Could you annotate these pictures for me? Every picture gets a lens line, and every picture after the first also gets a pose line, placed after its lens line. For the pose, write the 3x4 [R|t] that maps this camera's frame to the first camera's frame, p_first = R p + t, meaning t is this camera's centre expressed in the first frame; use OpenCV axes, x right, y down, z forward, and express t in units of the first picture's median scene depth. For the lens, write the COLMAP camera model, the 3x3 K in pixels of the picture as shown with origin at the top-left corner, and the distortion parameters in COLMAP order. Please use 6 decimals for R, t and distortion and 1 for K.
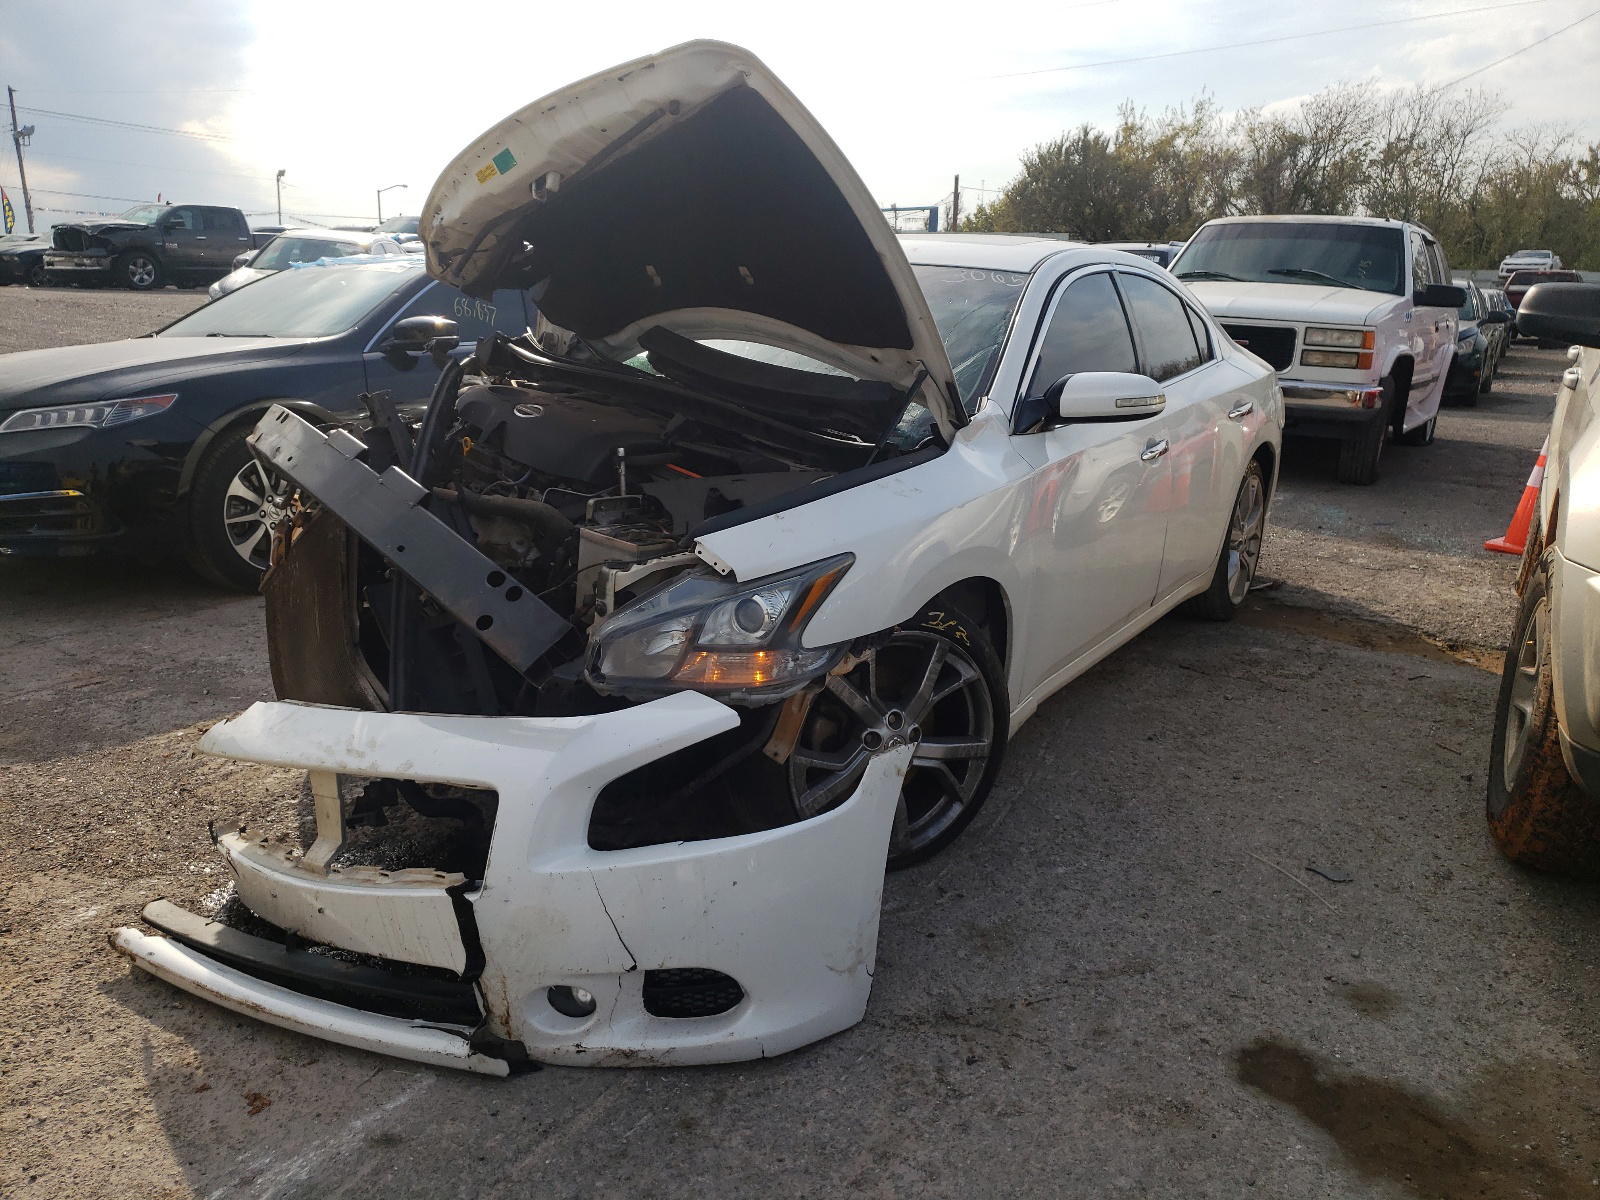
lens RADIAL K [[1173.9, 0, 800.0], [0, 1173.9, 600.0], [0, 0, 1]] dist [0.012963, -0.007449]
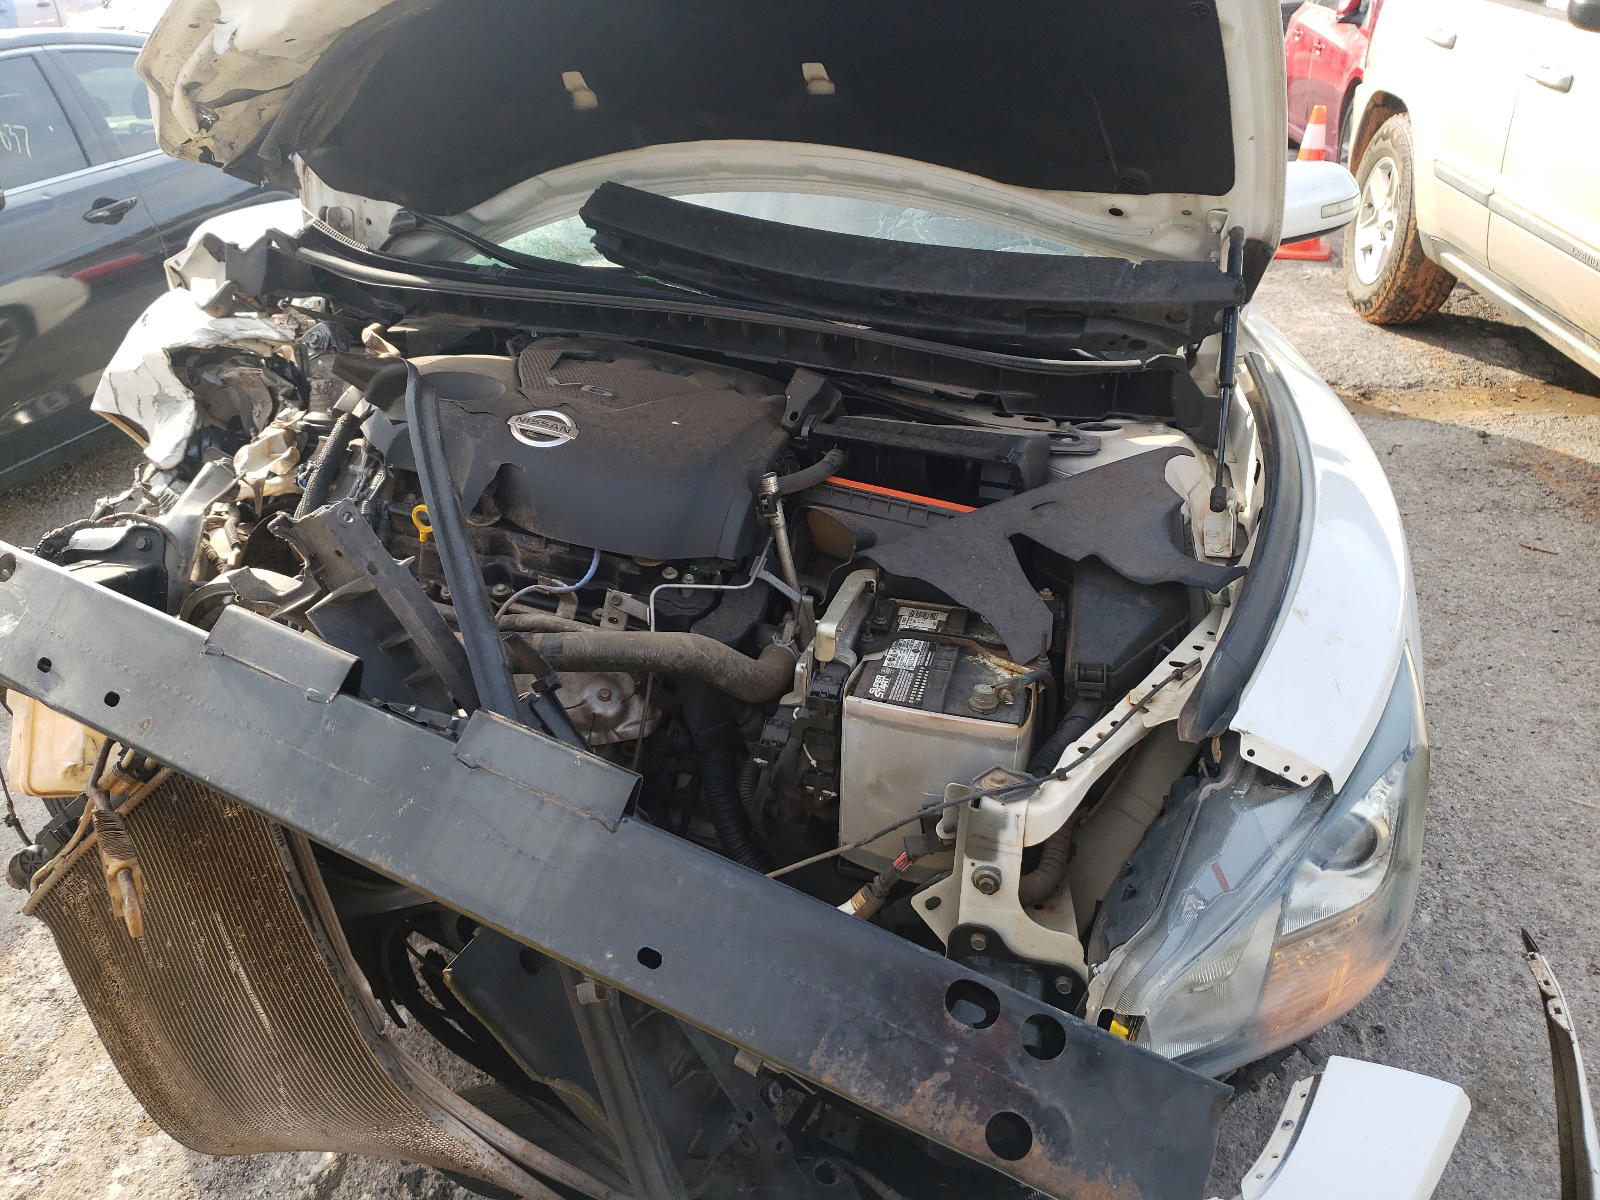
lens RADIAL K [[1173.9, 0, 800.0], [0, 1173.9, 600.0], [0, 0, 1]] dist [0.012963, -0.007449]
pose [[0.920966, -0.247597, 0.300861, -0.301794], [0.177709, 0.954072, 0.241178, -0.195002], [-0.346758, -0.168651, 0.922668, 0.507237]]
